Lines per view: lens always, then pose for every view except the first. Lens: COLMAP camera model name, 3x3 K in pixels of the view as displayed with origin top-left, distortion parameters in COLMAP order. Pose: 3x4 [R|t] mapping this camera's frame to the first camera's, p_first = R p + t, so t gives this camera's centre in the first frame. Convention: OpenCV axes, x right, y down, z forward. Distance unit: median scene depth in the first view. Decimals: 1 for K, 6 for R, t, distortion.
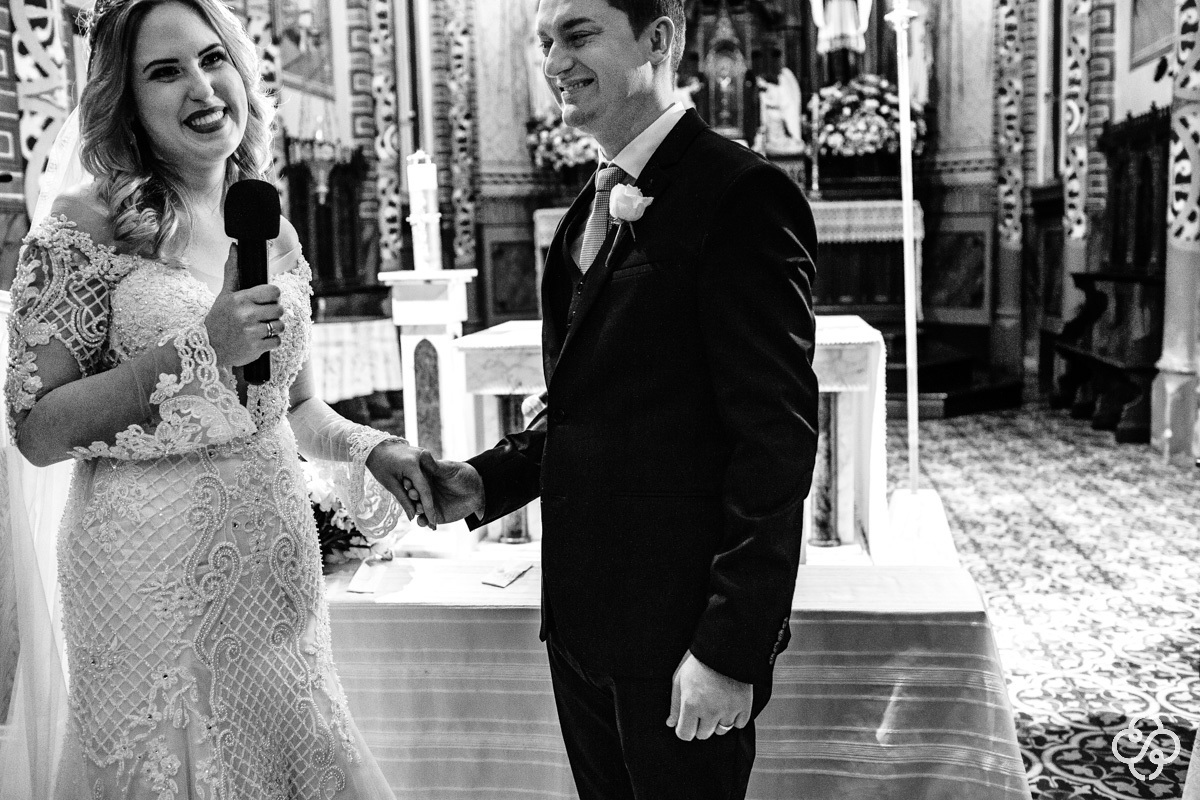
lens RADIAL K [[1149.1, 0, 600.0], [0, 1149.1, 400.0], [0, 0, 1]] dist [-0.106254, 0.136734]
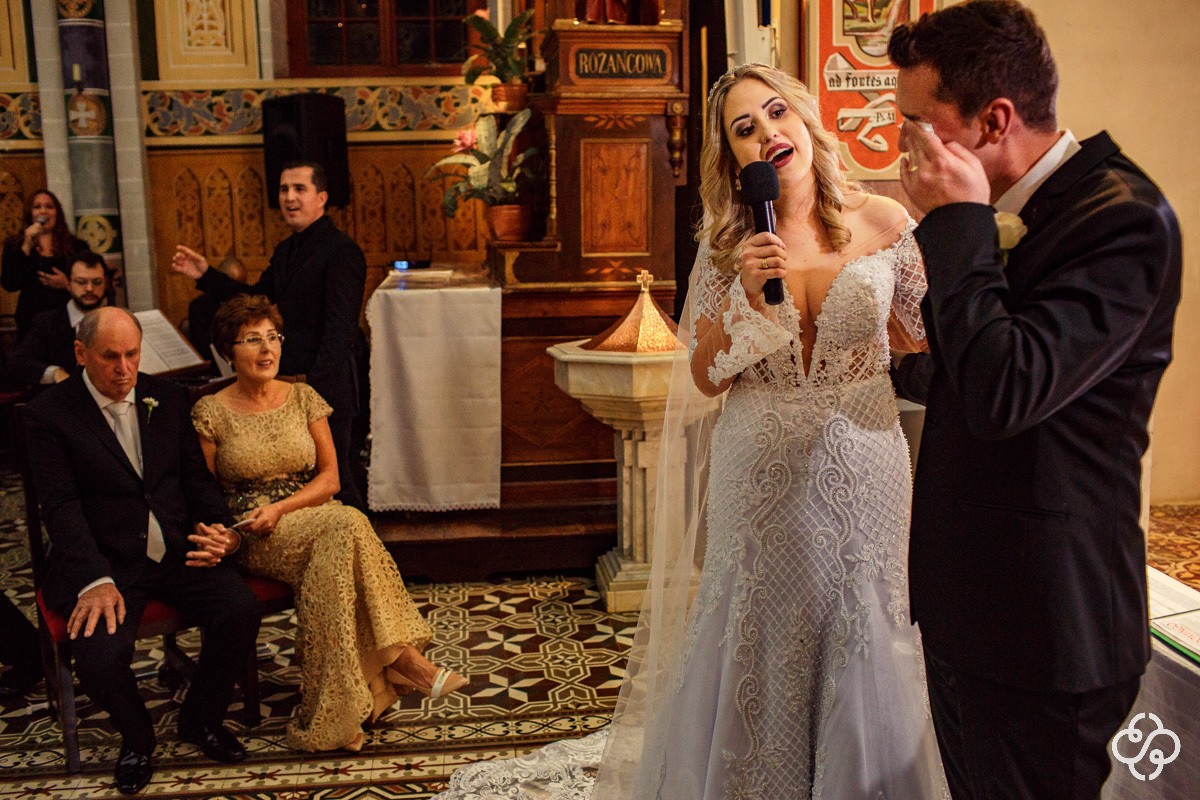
lens RADIAL K [[1149.1, 0, 600.0], [0, 1149.1, 400.0], [0, 0, 1]] dist [-0.106254, 0.136734]
pose [[0.043909, 0.166313, -0.985095, 1.047115], [0.031279, 0.985334, 0.167748, -0.194027], [0.998546, -0.038178, 0.038062, 0.728132]]
